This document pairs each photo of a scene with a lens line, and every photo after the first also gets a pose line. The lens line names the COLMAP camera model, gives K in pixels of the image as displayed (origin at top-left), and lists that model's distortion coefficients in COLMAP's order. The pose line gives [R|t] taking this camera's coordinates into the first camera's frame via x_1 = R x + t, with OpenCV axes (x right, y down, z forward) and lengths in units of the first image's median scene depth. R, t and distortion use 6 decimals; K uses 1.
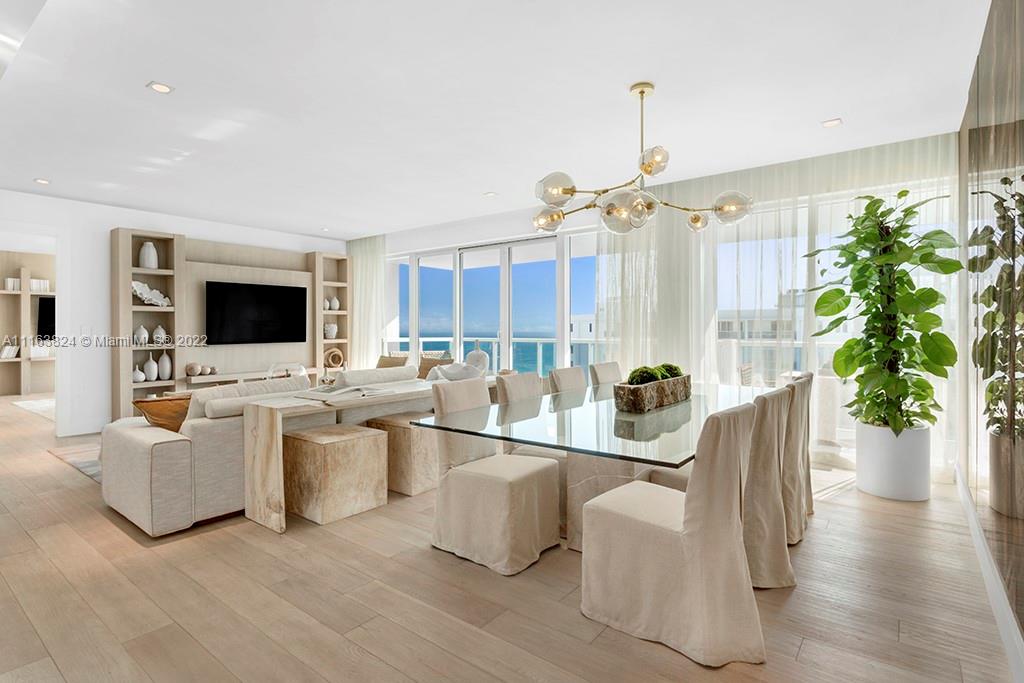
lens RADIAL K [[551.5, 0, 514.6], [0, 551.5, 337.0], [0, 0, 1]] dist [0.005748, 0.001015]
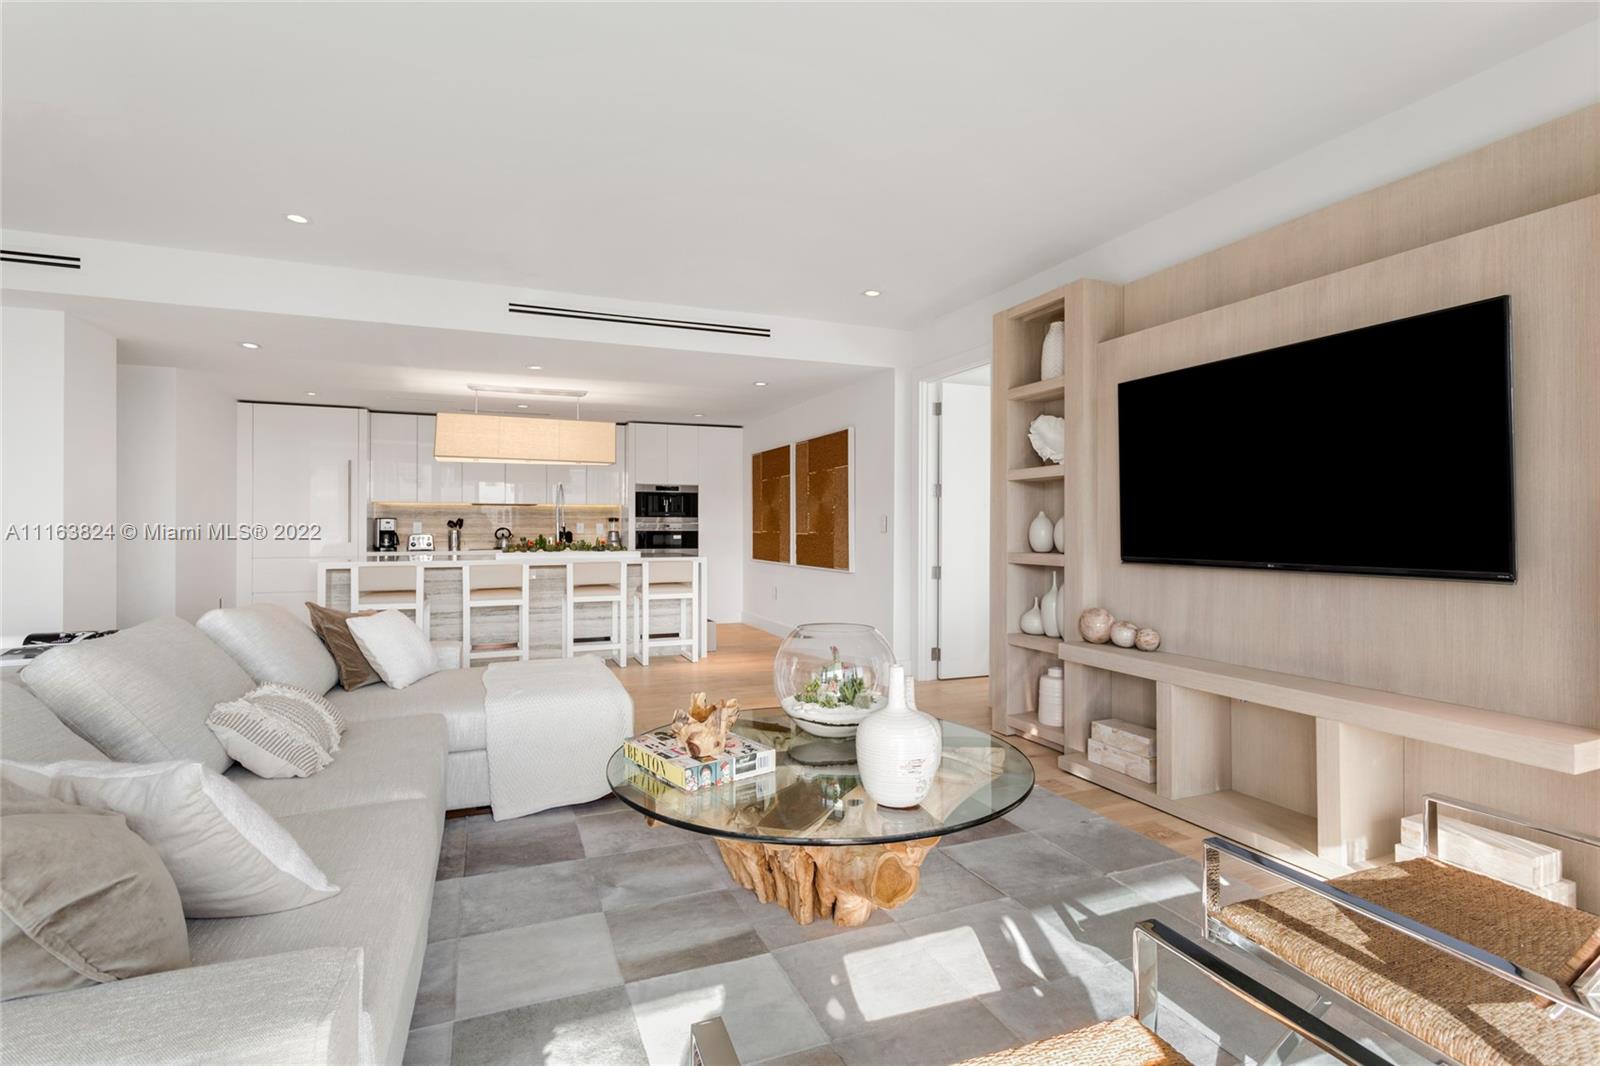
lens RADIAL K [[766.5, 0, 775.0], [0, 766.5, 534.3], [0, 0, 1]] dist [0.005482, 0.000342]
pose [[-0.493099, 0.008742, -0.869929, -0.014773], [-0.007689, 0.999867, 0.014405, -0.007963], [0.869939, 0.013792, -0.492966, 1.038034]]
